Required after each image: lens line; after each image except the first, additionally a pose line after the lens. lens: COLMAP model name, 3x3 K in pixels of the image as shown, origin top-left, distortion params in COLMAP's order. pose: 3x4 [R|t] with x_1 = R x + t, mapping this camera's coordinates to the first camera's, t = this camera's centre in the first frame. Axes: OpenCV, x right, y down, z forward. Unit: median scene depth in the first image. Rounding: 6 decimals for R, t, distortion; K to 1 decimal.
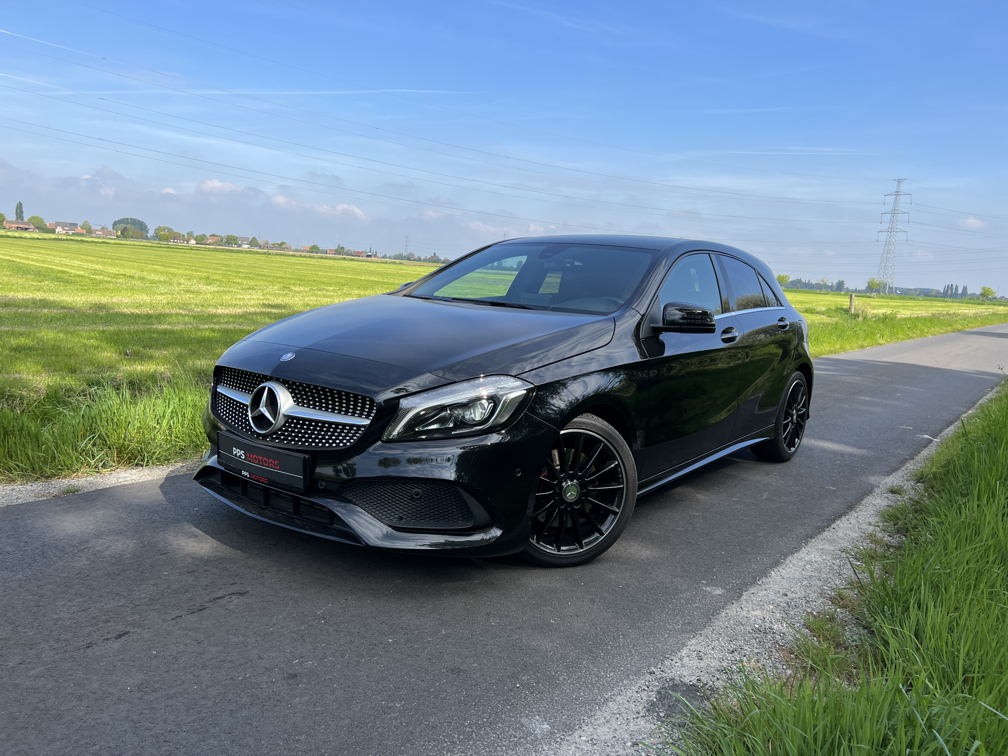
lens RADIAL K [[778.2, 0, 512.3], [0, 778.2, 387.5], [0, 0, 1]] dist [0.023195, -0.013829]
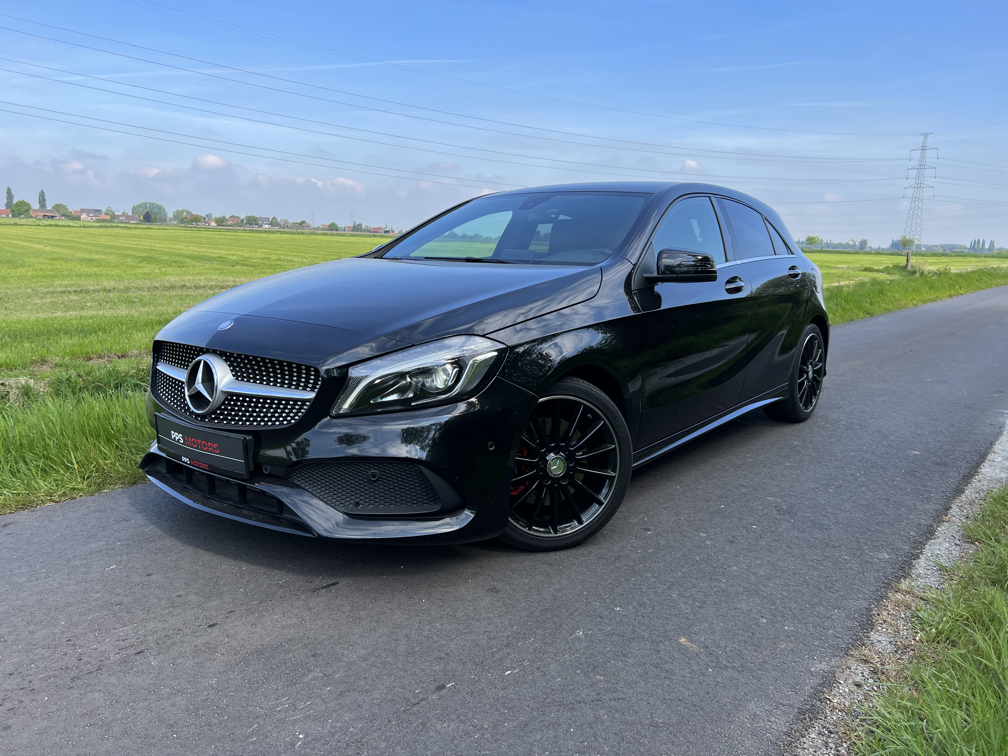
lens RADIAL K [[778.2, 0, 509.8], [0, 778.2, 385.9], [0, 0, 1]] dist [0.023195, -0.013829]
pose [[0.998885, -0.041728, -0.022071, 0.049035], [0.042417, 0.998597, 0.031706, 0.014750], [0.020717, -0.032607, 0.999254, 0.128899]]
